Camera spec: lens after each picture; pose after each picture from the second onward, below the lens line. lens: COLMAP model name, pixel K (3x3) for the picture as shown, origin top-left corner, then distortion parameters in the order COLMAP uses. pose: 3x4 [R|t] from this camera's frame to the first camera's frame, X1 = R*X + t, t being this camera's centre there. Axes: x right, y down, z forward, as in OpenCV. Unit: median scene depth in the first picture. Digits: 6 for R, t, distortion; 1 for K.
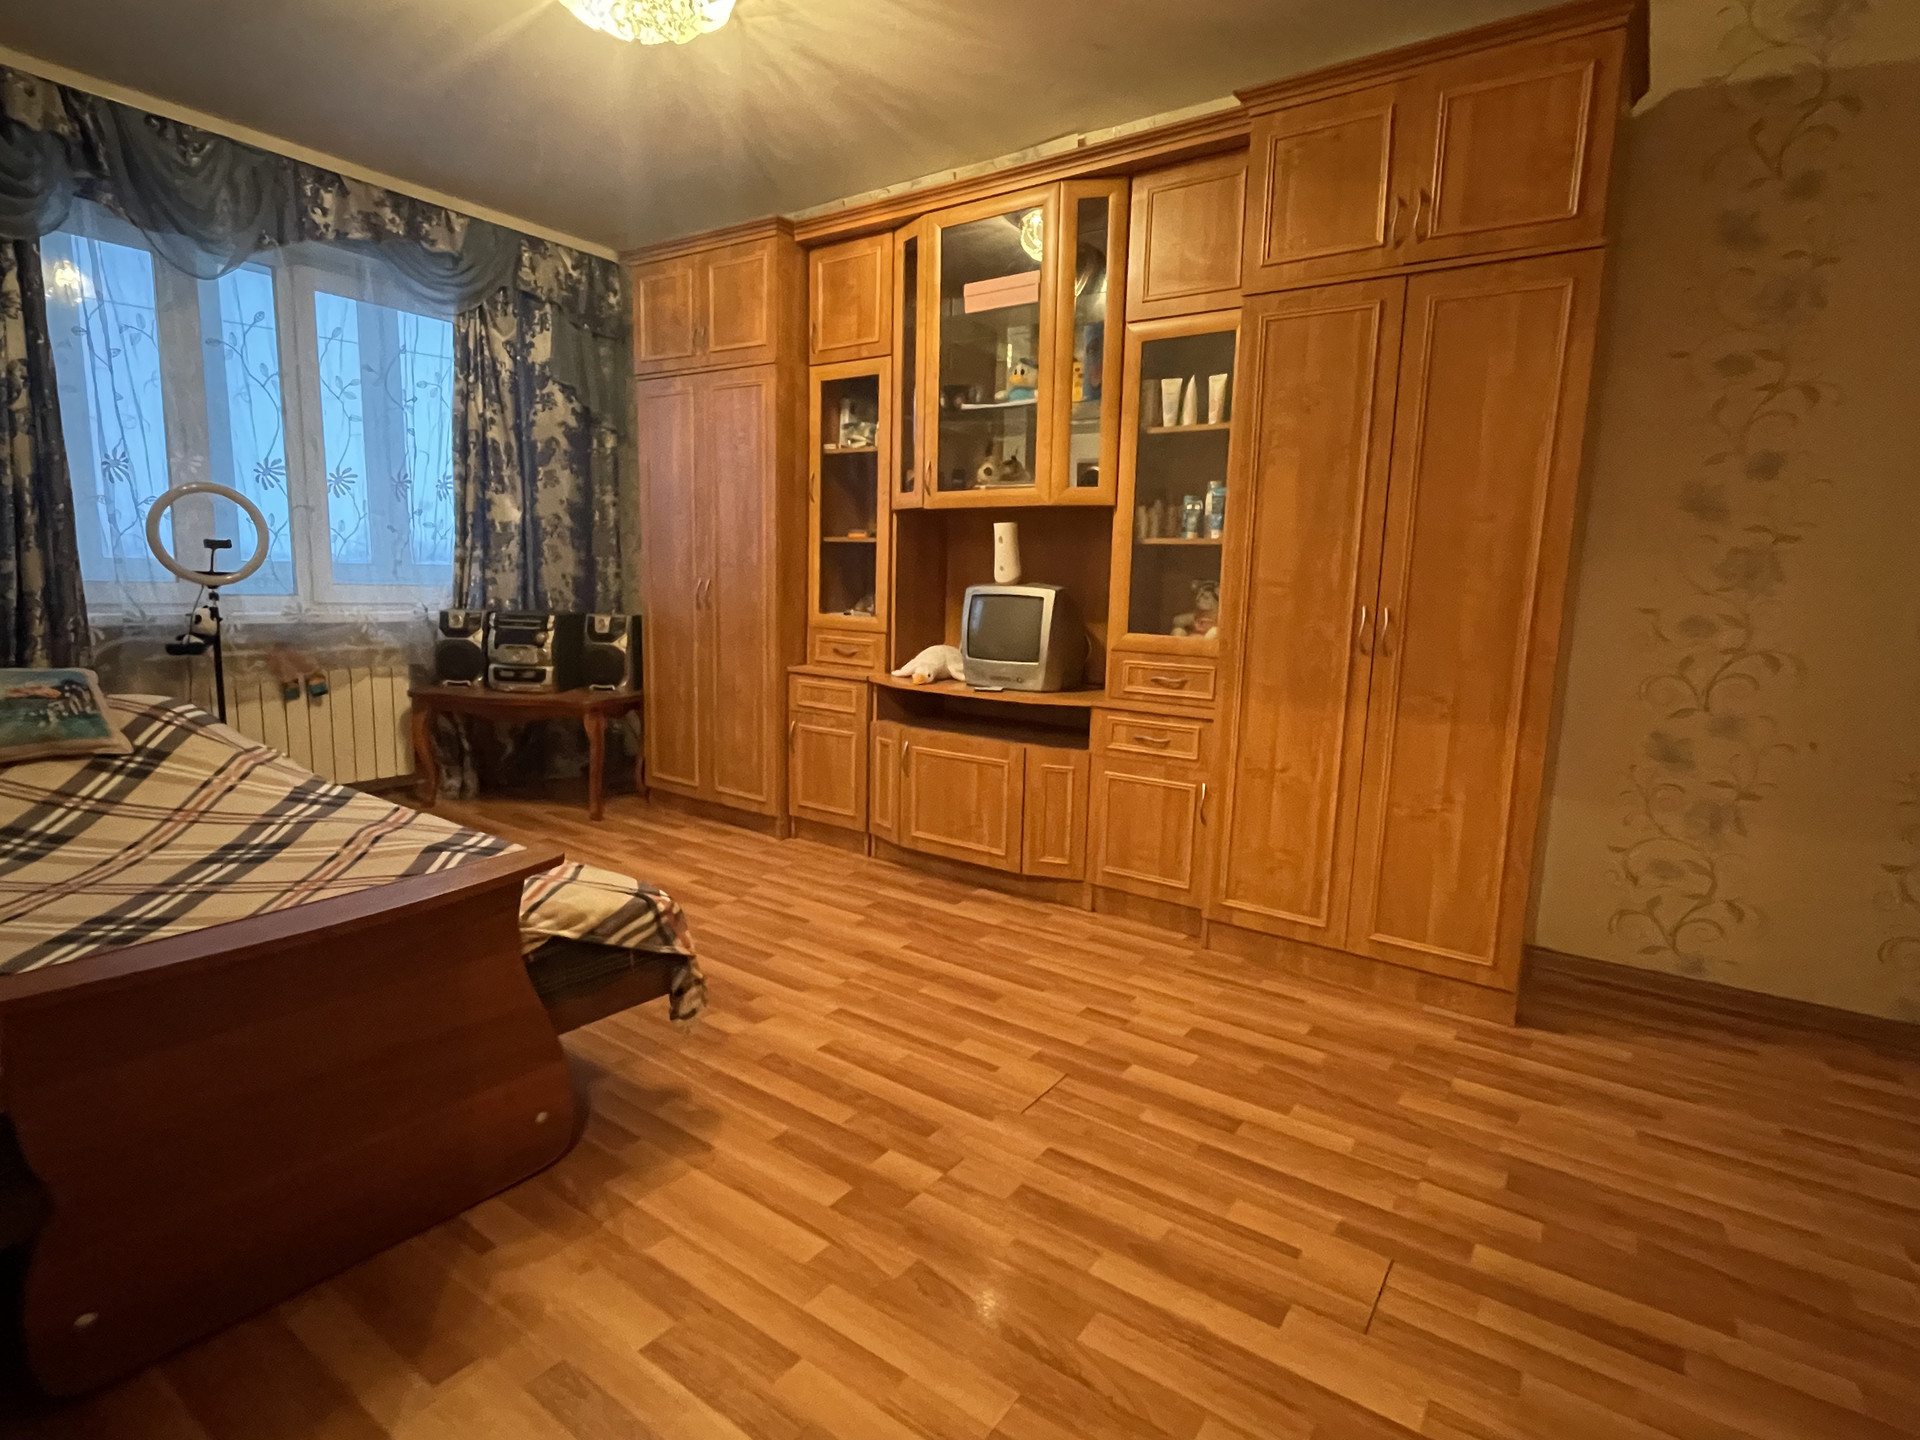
lens RADIAL K [[961.6, 0, 959.9], [0, 961.6, 714.2], [0, 0, 1]] dist [-0.001938, -0.001188]
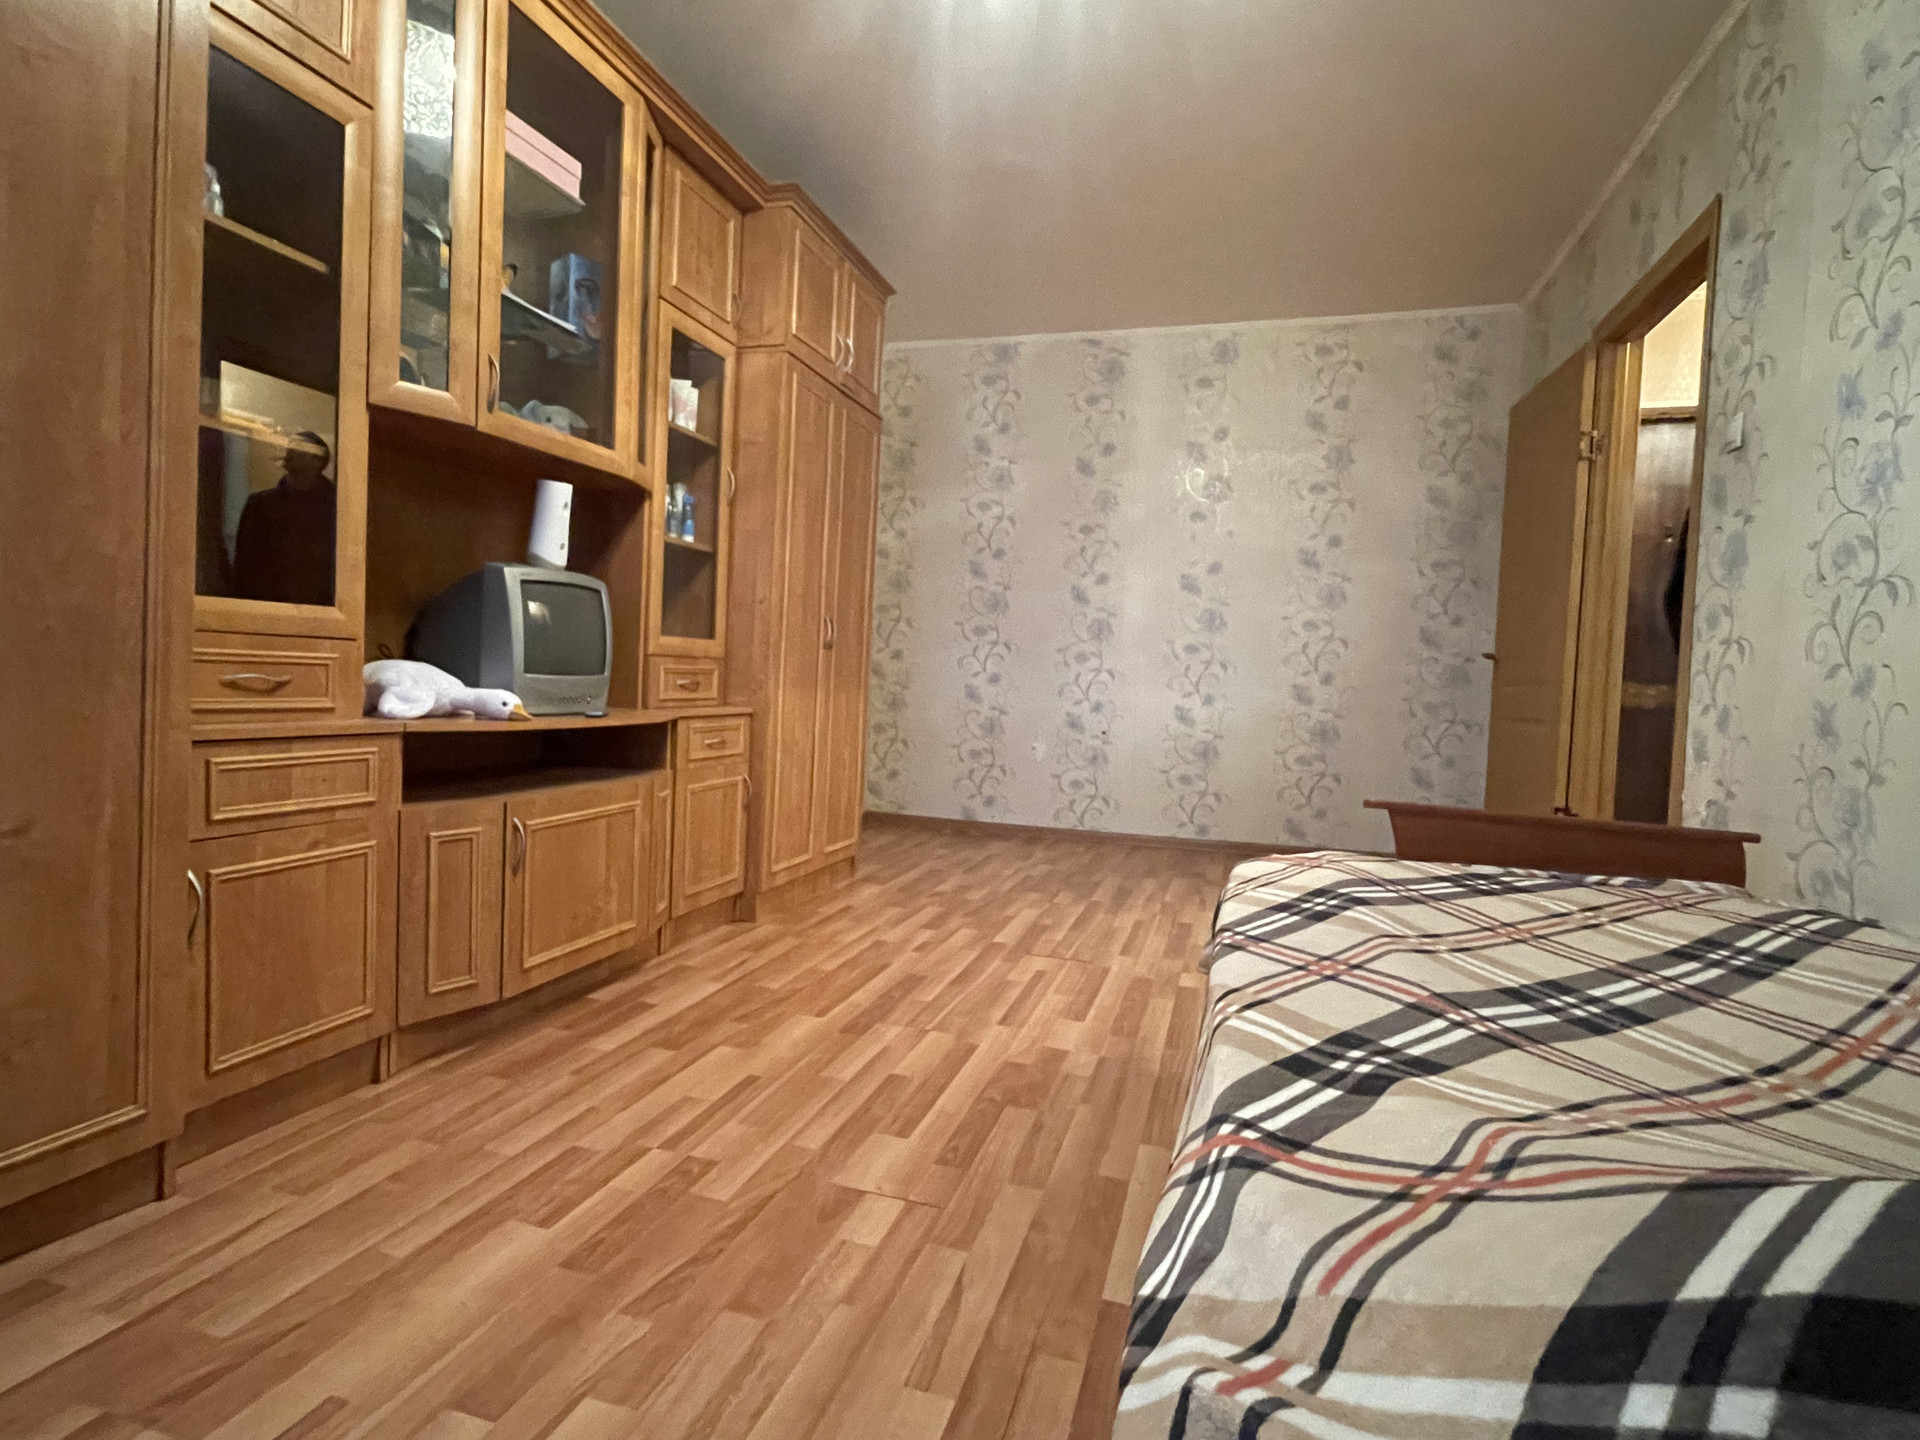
lens RADIAL K [[961.6, 0, 957.6], [0, 961.6, 712.7], [0, 0, 1]] dist [-0.001938, -0.001188]
pose [[-0.304935, -0.079615, 0.949040, -0.780402], [0.088516, 0.989817, 0.111477, -0.087866], [-0.948251, 0.117999, -0.294782, 1.003743]]
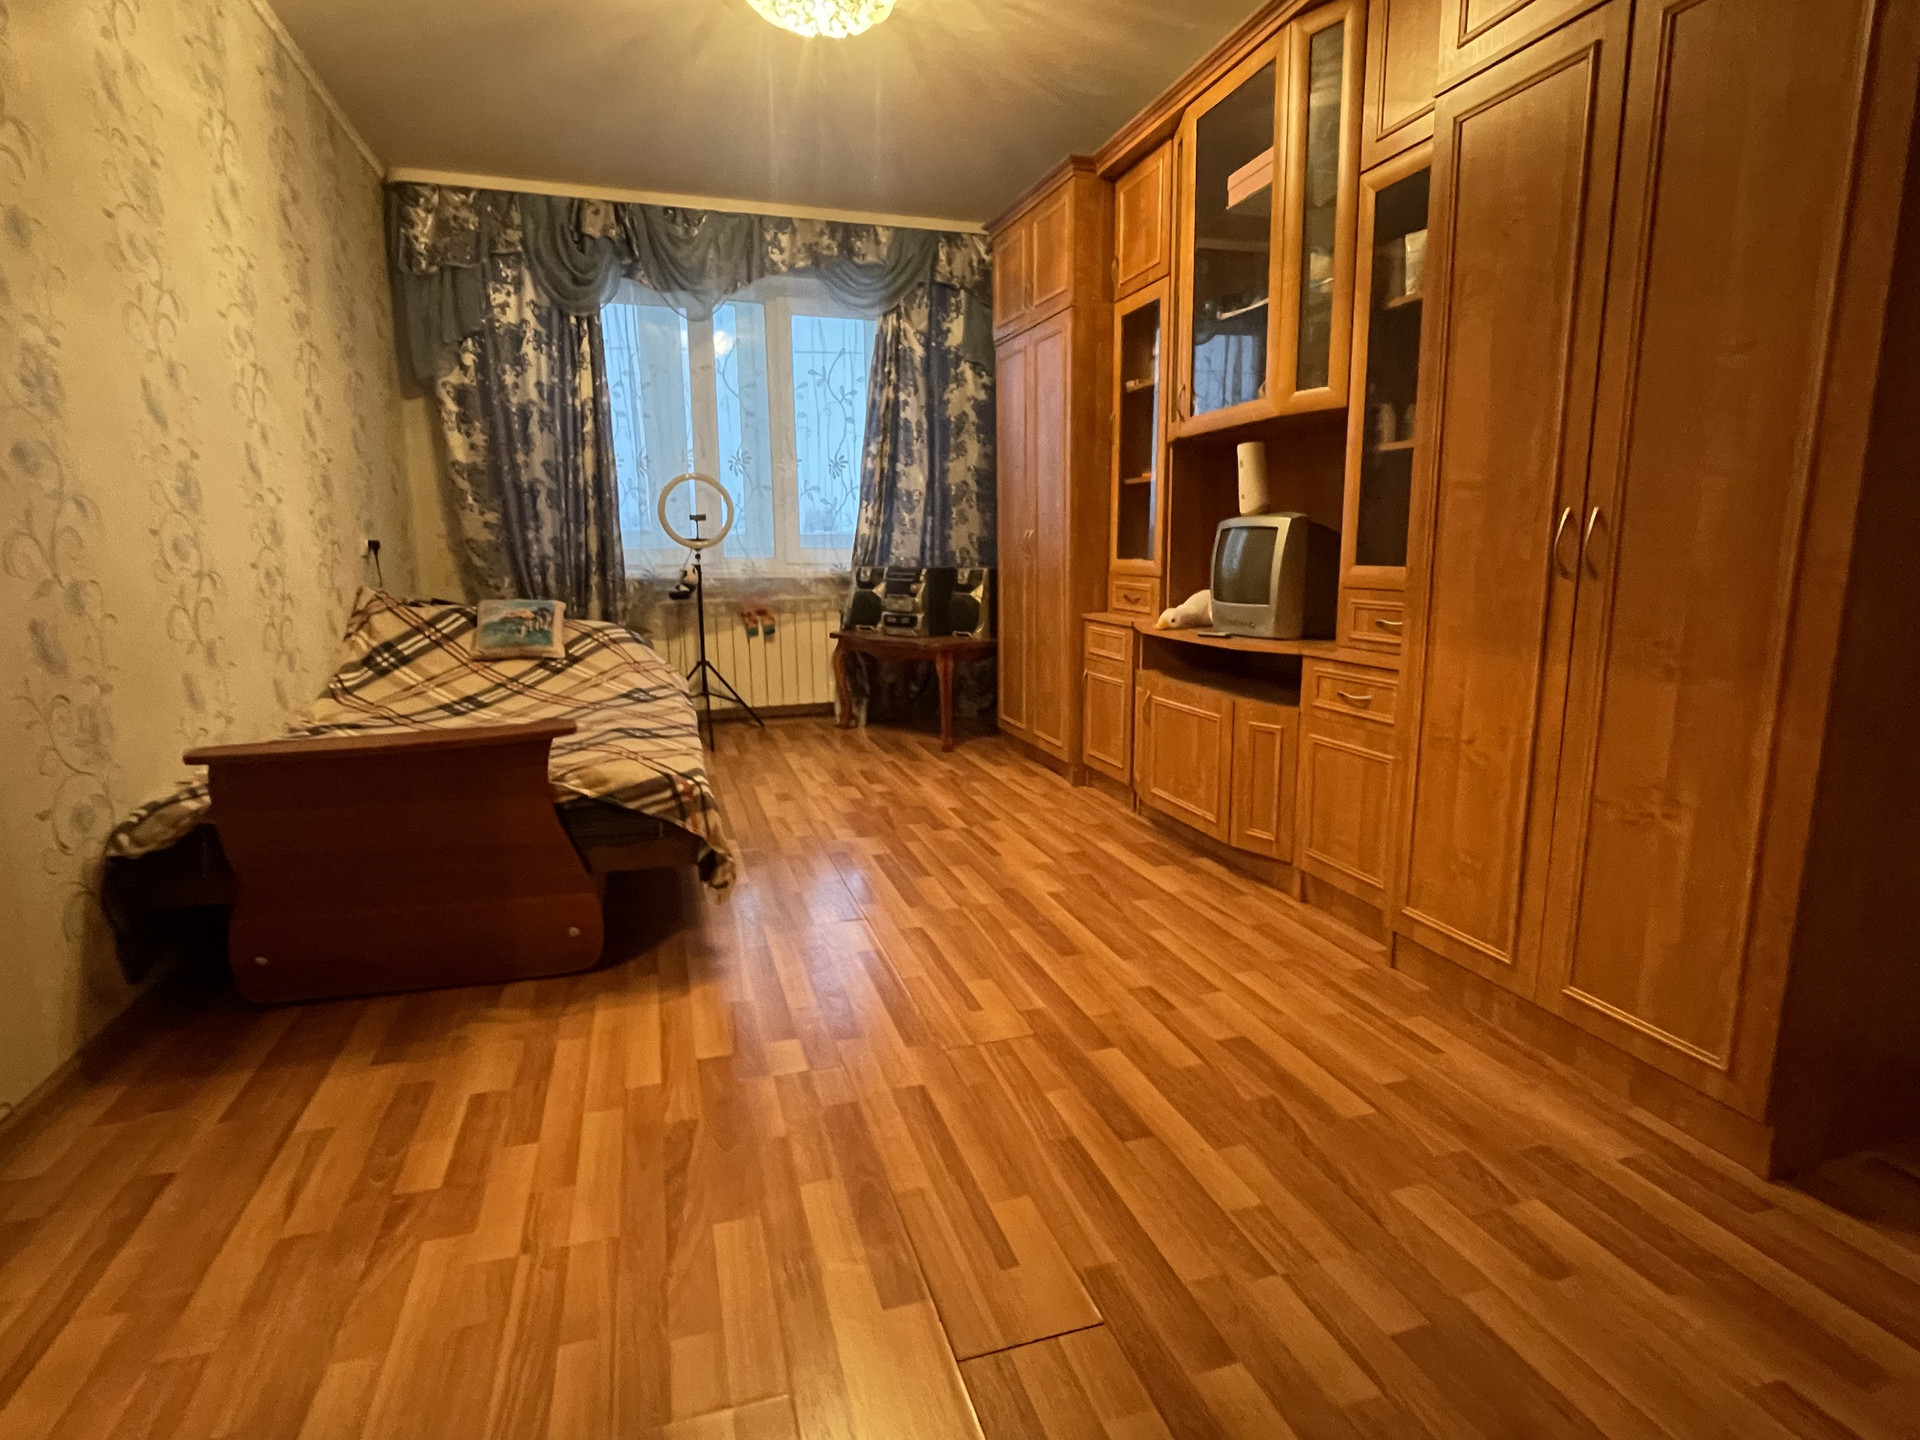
lens RADIAL K [[961.6, 0, 955.6], [0, 961.6, 717.0], [0, 0, 1]] dist [-0.001938, -0.001188]
pose [[0.794183, 0.072088, -0.603387, 0.400648], [-0.056292, 0.997397, 0.045070, 0.024570], [0.605066, -0.001828, 0.796173, 0.155043]]
